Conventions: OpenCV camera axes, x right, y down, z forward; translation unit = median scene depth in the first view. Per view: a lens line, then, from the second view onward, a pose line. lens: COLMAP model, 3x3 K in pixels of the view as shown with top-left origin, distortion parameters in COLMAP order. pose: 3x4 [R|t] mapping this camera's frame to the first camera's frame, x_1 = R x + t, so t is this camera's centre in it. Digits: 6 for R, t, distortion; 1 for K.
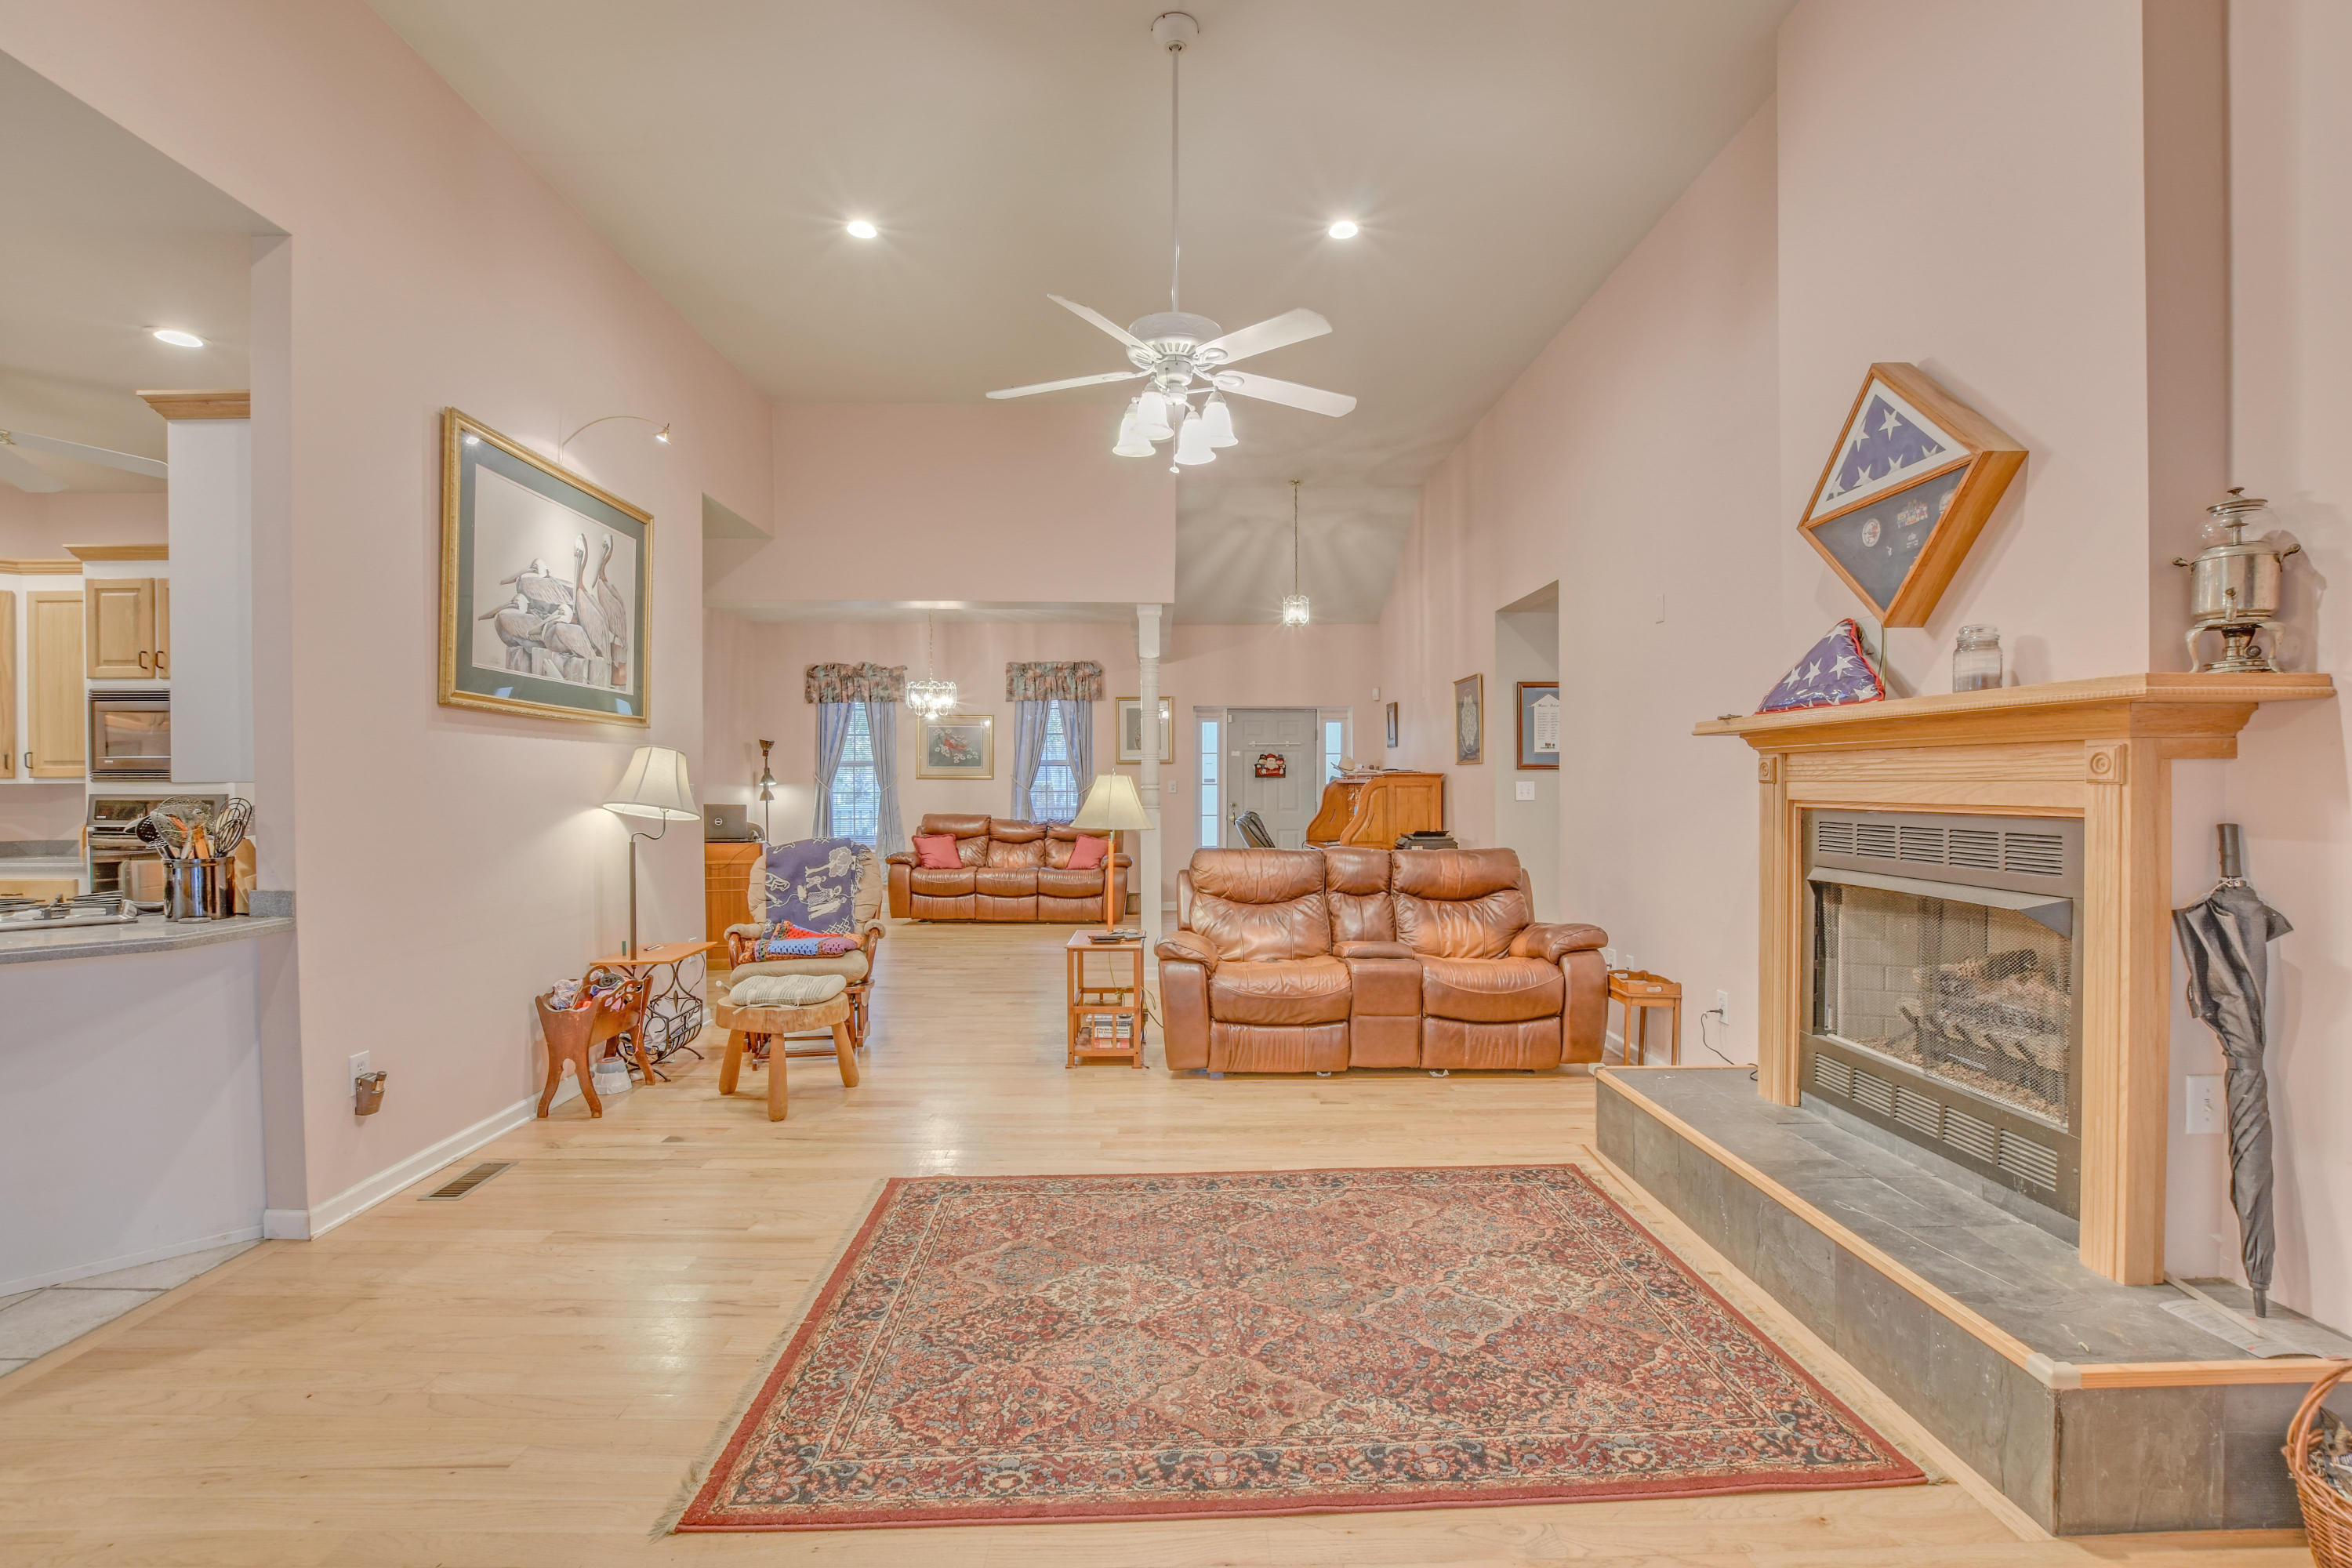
lens RADIAL K [[1041.9, 0, 1176.2], [0, 1041.9, 791.1], [0, 0, 1]] dist [-0.027302, 0.004355]
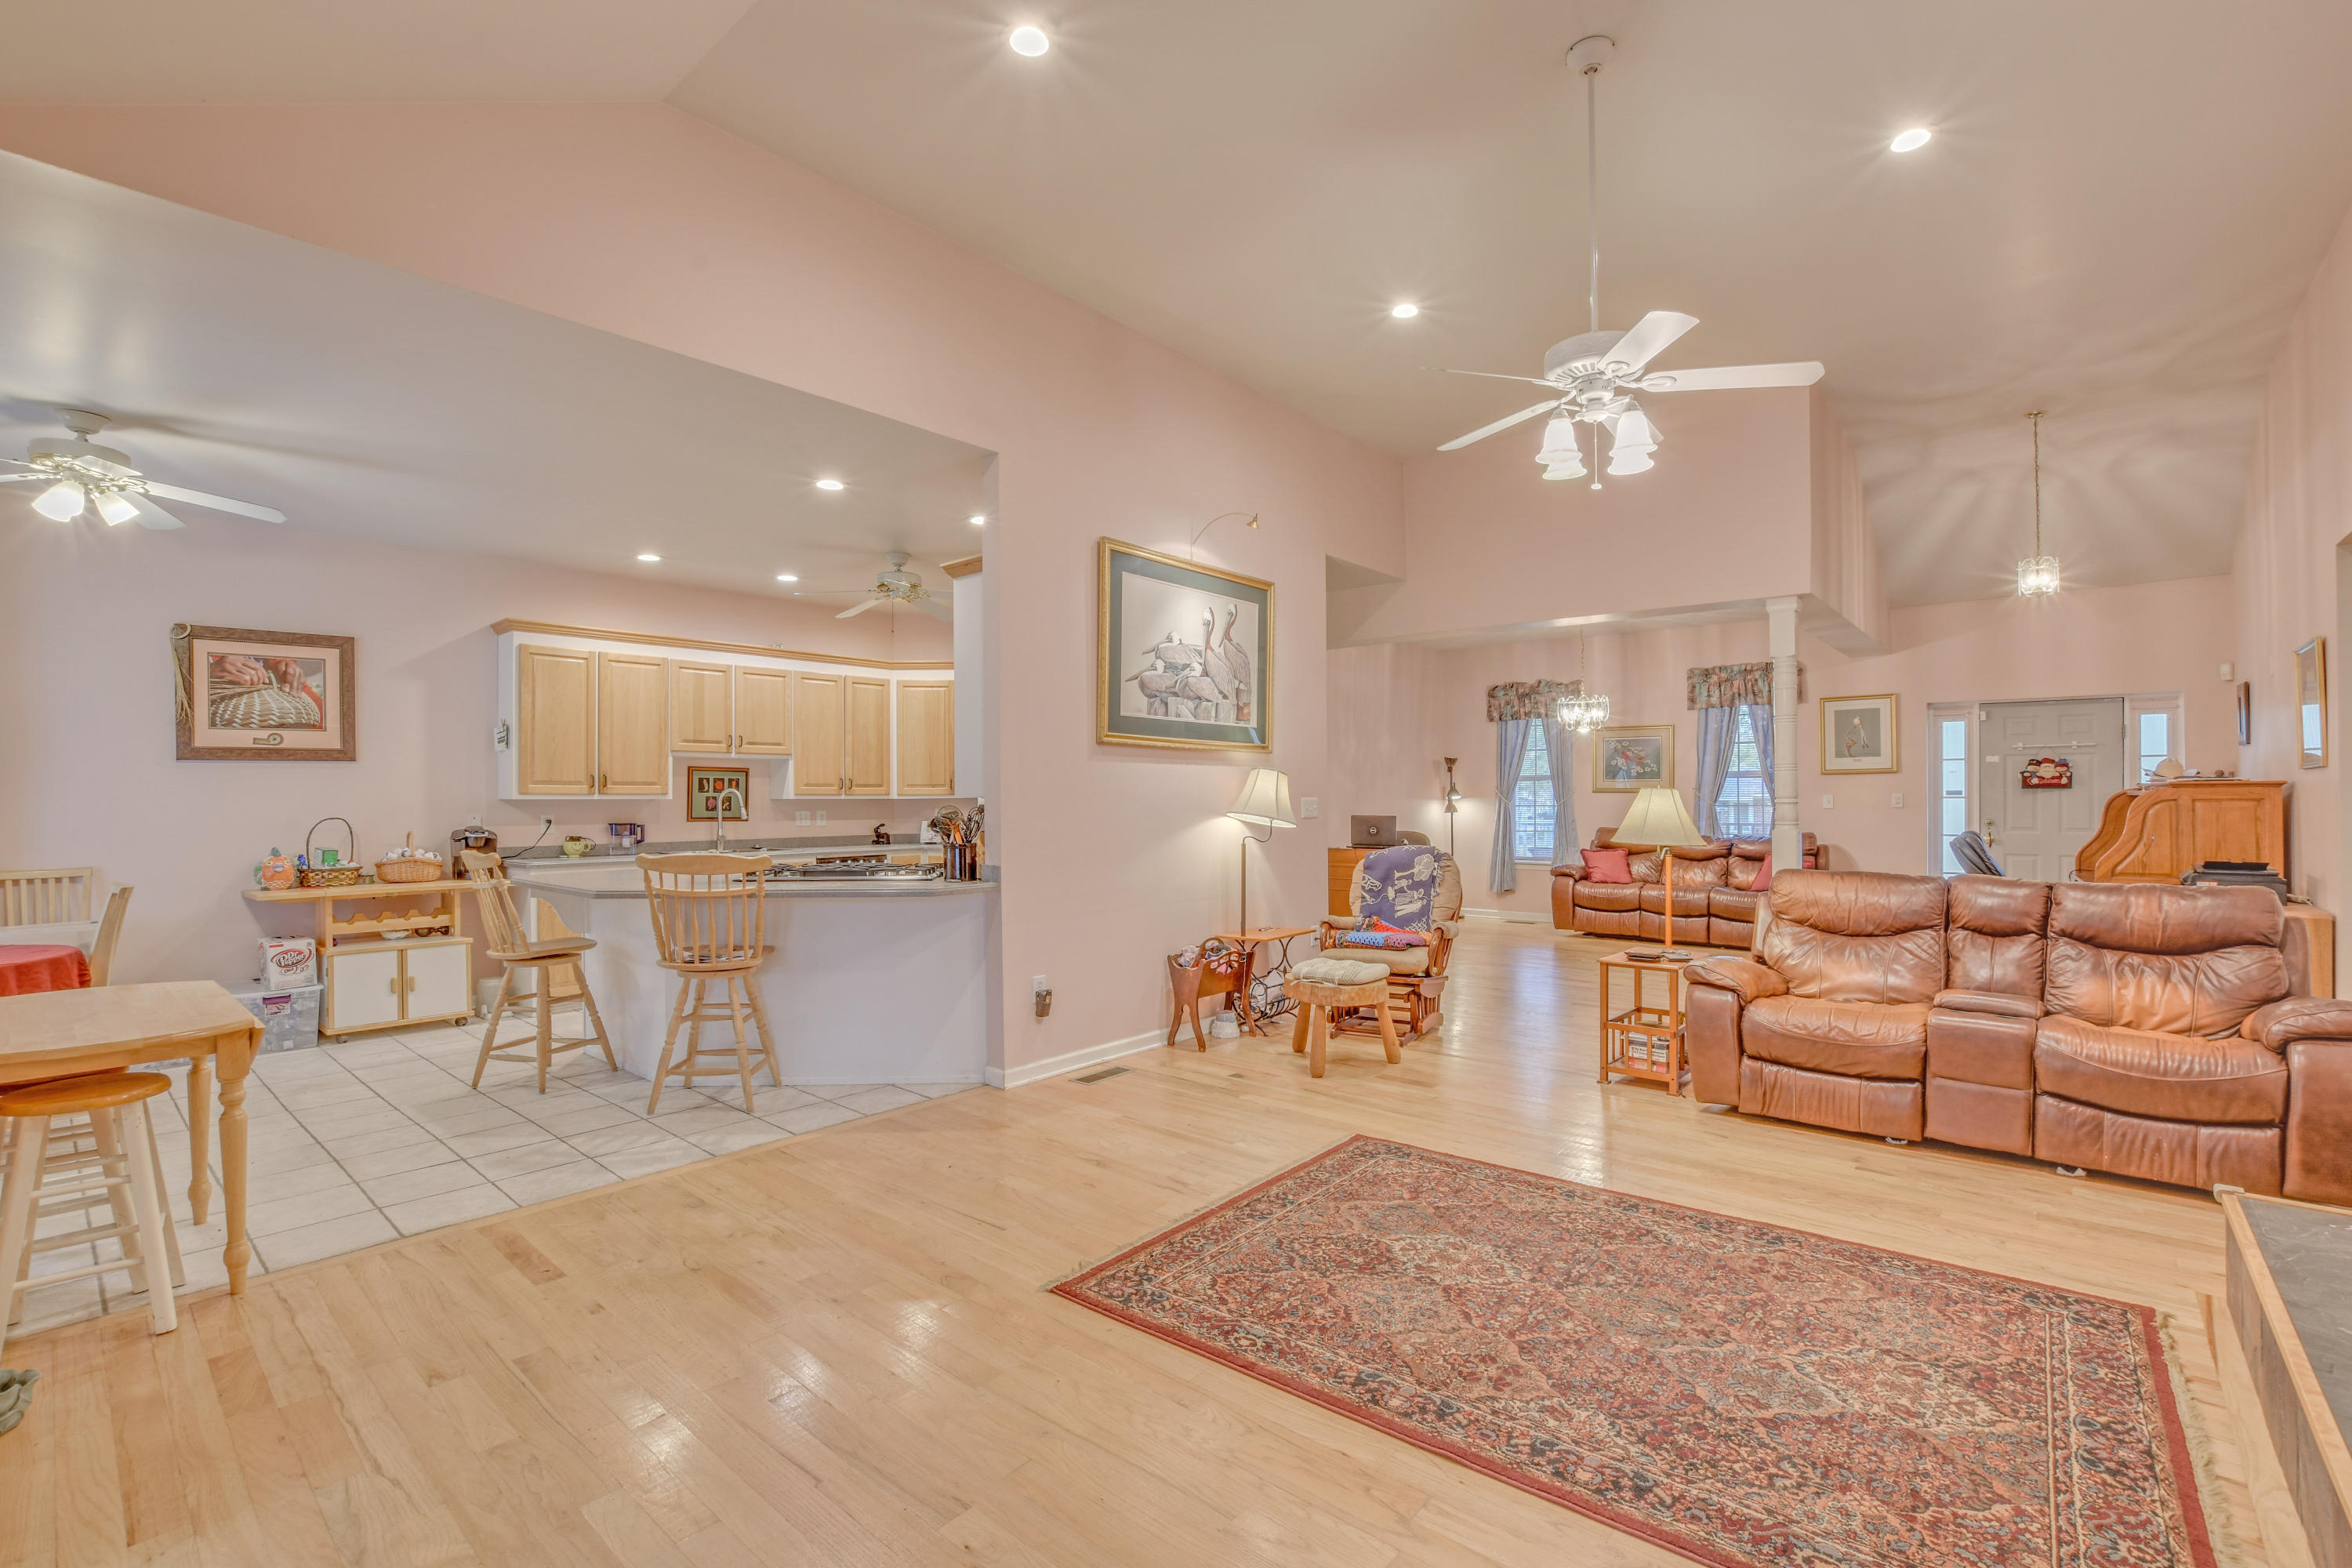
lens RADIAL K [[1041.9, 0, 1179.6], [0, 1041.9, 788.6], [0, 0, 1]] dist [-0.027302, 0.004355]
pose [[0.744881, -0.006796, -0.667163, 0.345897], [-0.003377, 0.999897, -0.013957, -0.000269], [0.667189, 0.012649, 0.744781, -0.012867]]
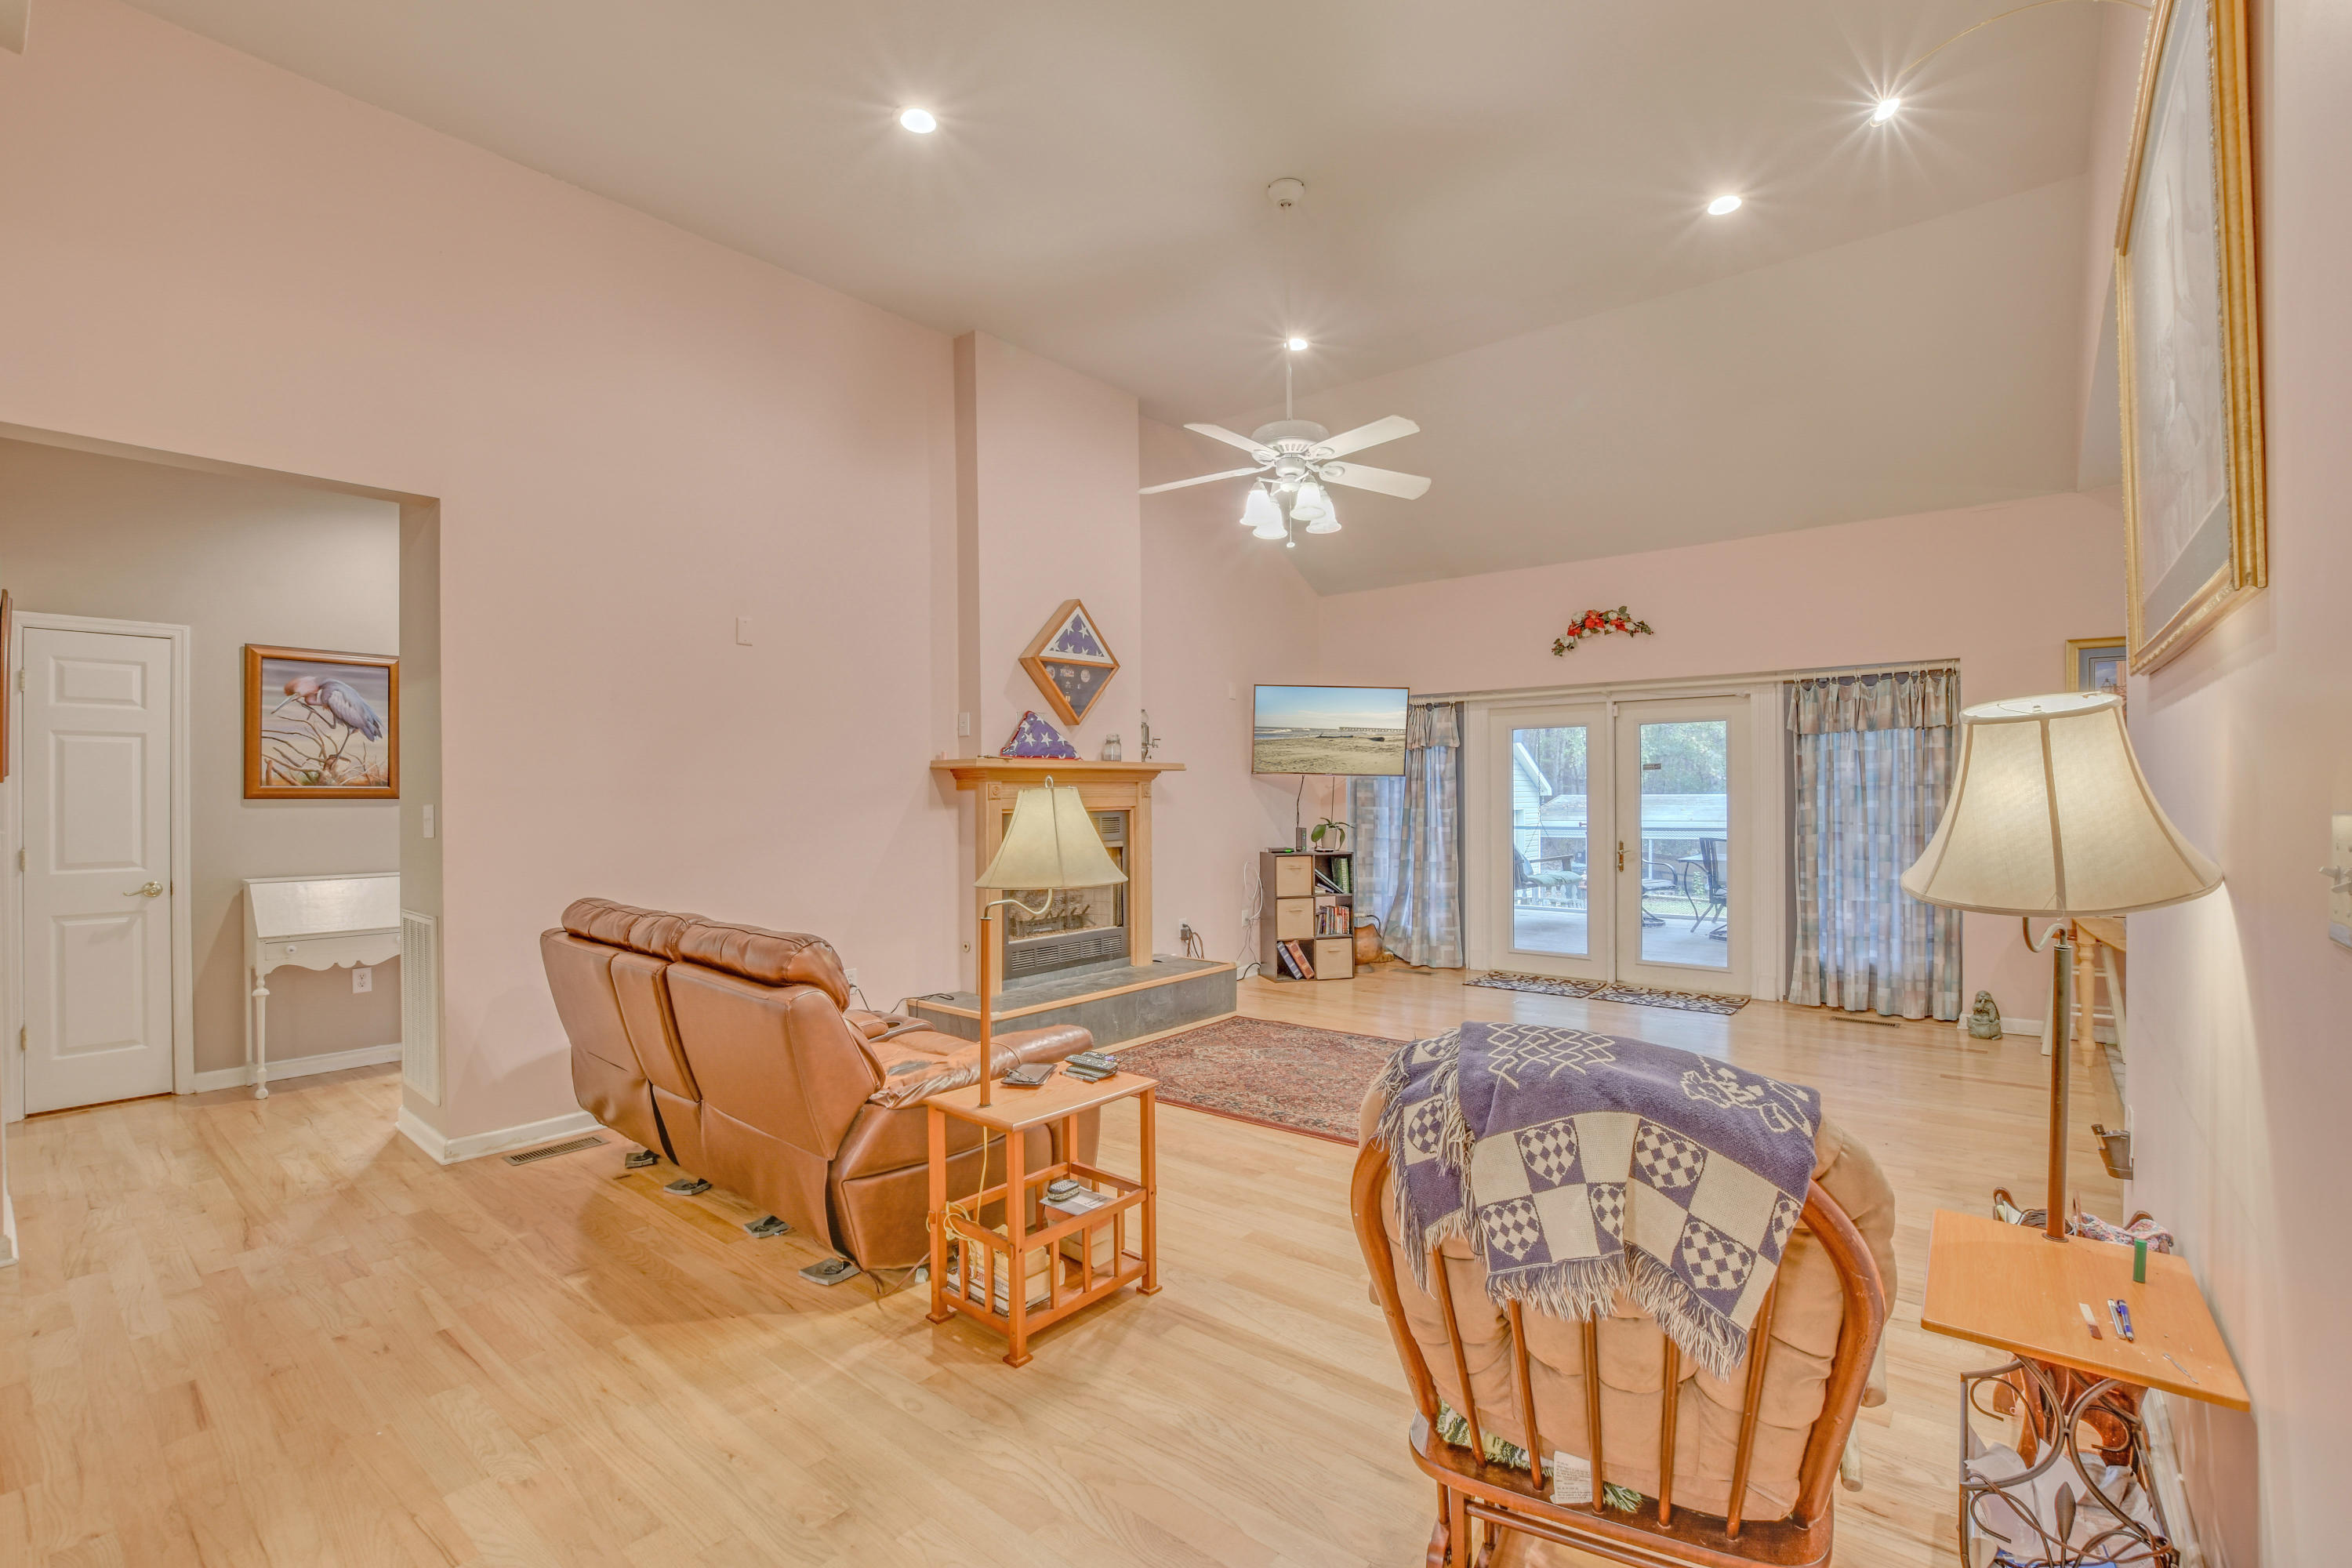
lens RADIAL K [[1041.9, 0, 1167.4], [0, 1041.9, 834.9], [0, 0, 1]] dist [-0.027302, 0.004355]
pose [[-0.755241, -0.017051, 0.655225, -0.652489], [0.017431, 0.998786, 0.046083, -0.022960], [-0.655215, 0.046225, -0.754027, 1.909107]]
